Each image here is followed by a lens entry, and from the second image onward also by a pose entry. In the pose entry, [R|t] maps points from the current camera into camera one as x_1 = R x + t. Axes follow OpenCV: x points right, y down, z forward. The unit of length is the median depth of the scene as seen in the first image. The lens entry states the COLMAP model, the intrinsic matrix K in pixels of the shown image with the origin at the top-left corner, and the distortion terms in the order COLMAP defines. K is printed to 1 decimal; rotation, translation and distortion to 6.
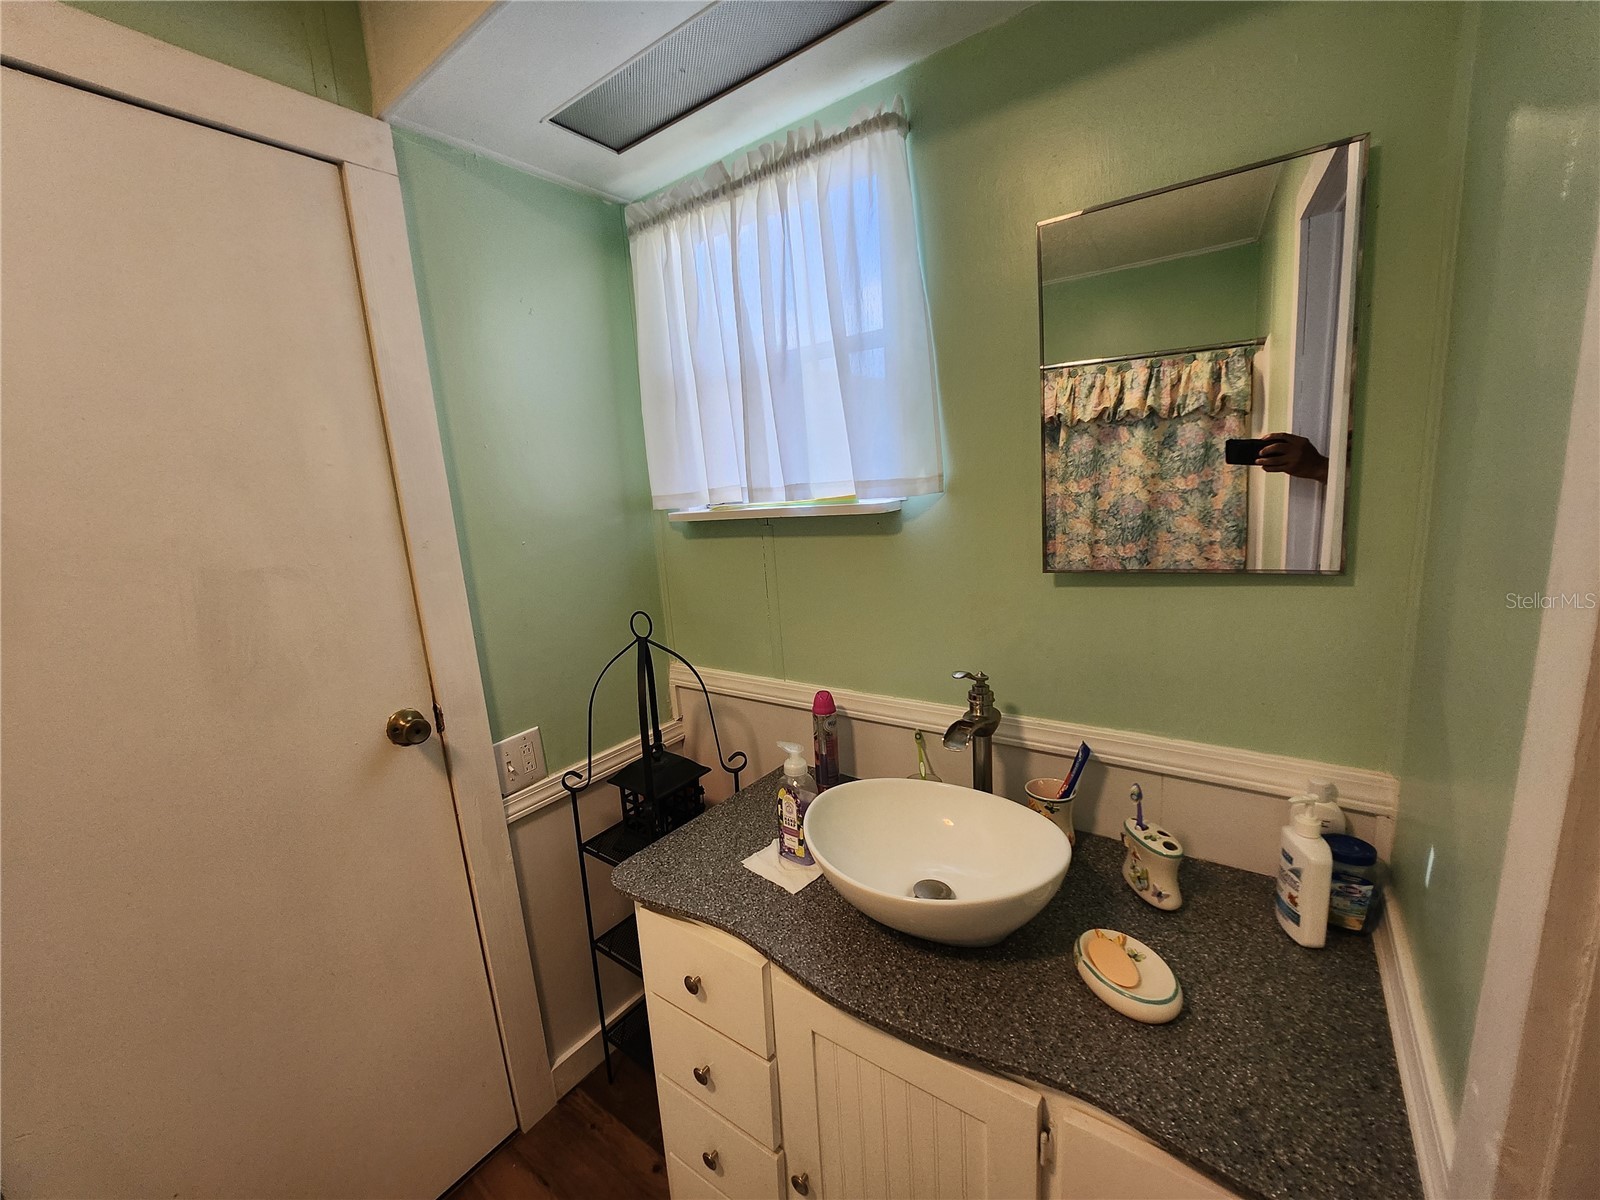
lens RADIAL K [[639.9, 0, 799.4], [0, 639.9, 602.5], [0, 0, 1]] dist [-0.023562, 0.002726]
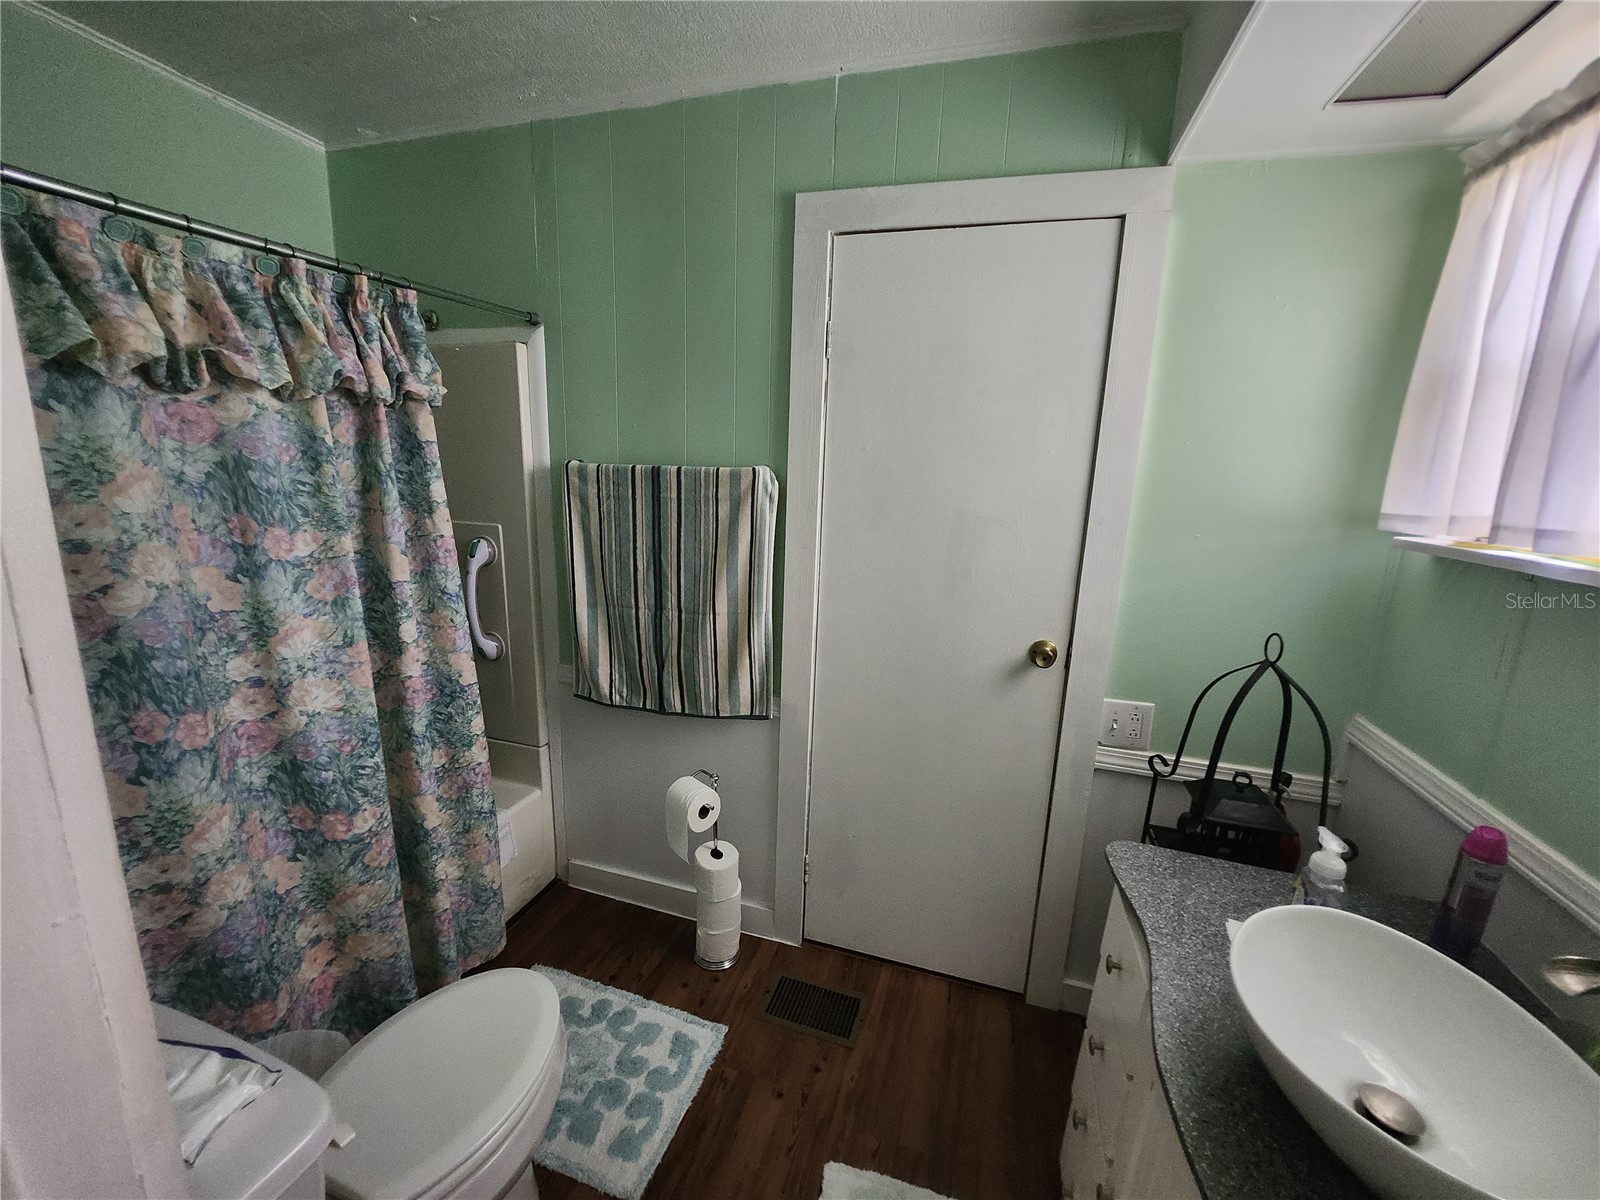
lens RADIAL K [[639.9, 0, 804.0], [0, 639.9, 603.0], [0, 0, 1]] dist [-0.023562, 0.002726]
pose [[0.324101, 0.283998, -0.902388, 0.355885], [-0.234558, 0.948215, 0.214176, -0.066649], [0.916483, 0.142248, 0.373932, 0.033709]]
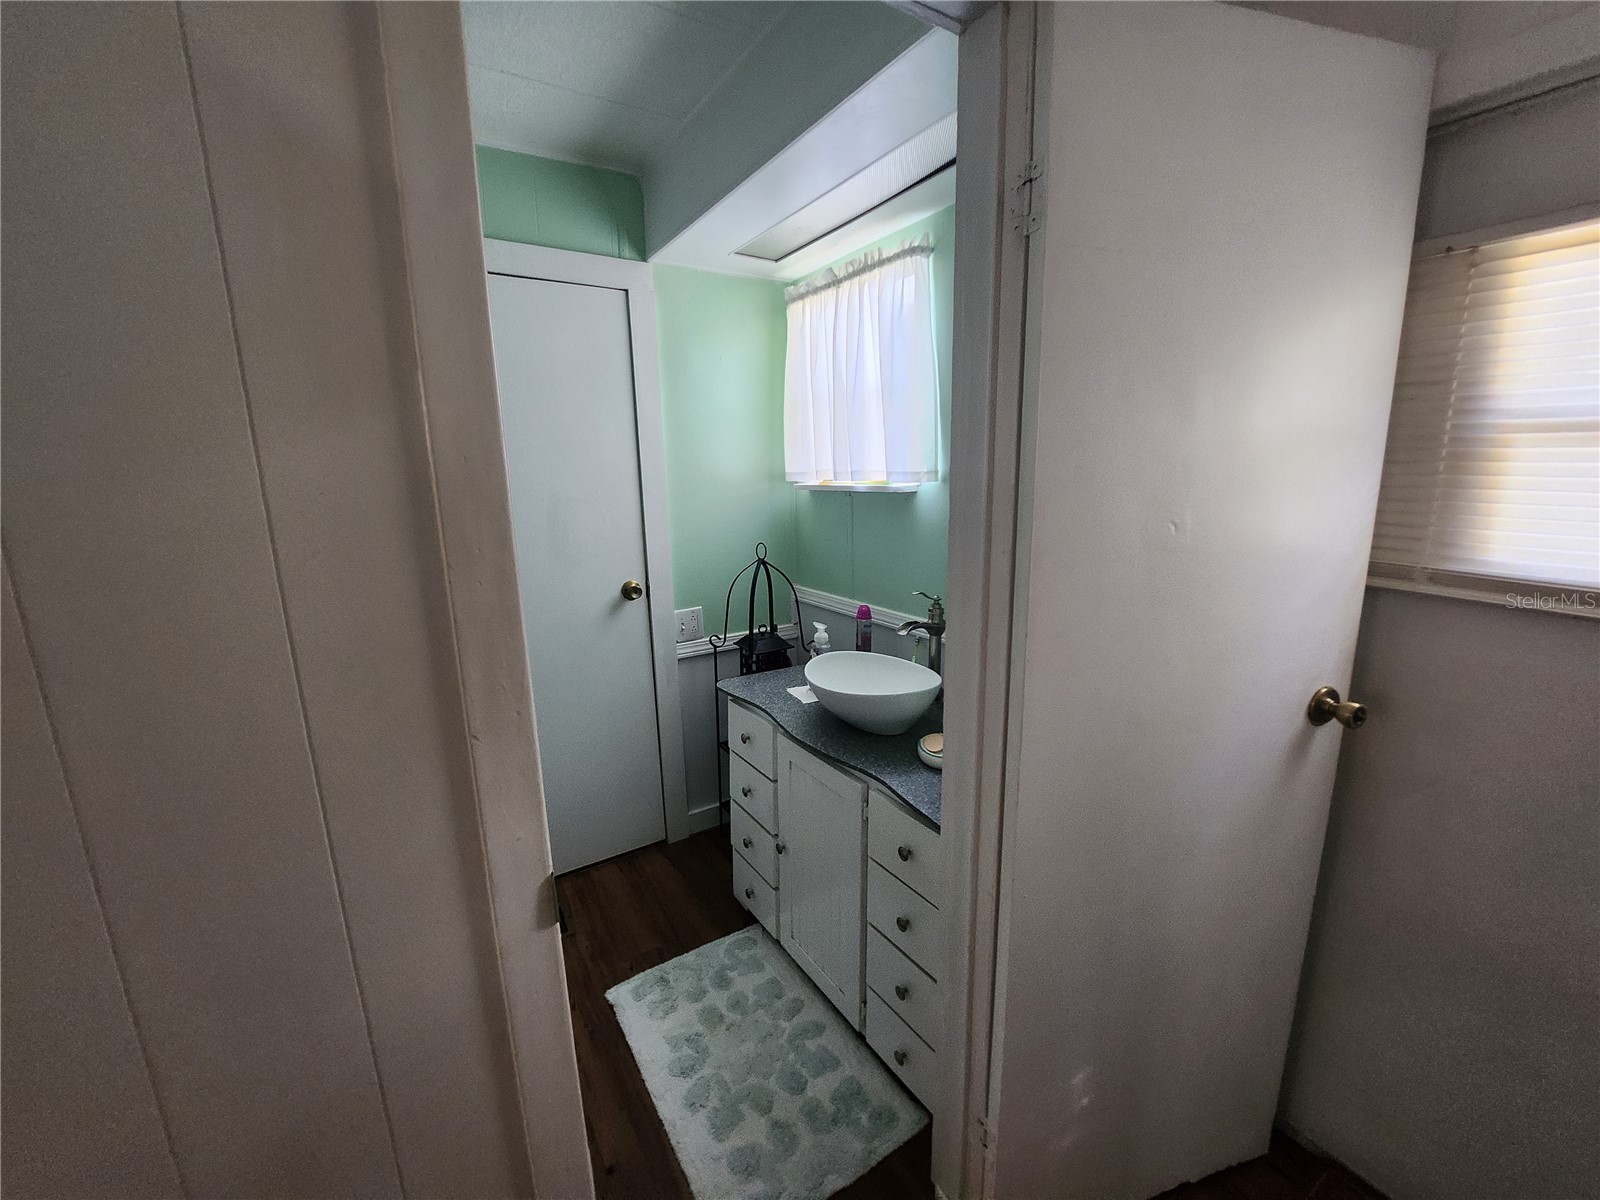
lens RADIAL K [[639.9, 0, 800.5], [0, 639.9, 601.8], [0, 0, 1]] dist [-0.023562, 0.002726]
pose [[0.931340, 0.125851, -0.341712, 0.450429], [-0.112381, 0.991911, 0.059019, 0.059541], [0.346375, -0.016565, 0.937950, -0.543215]]
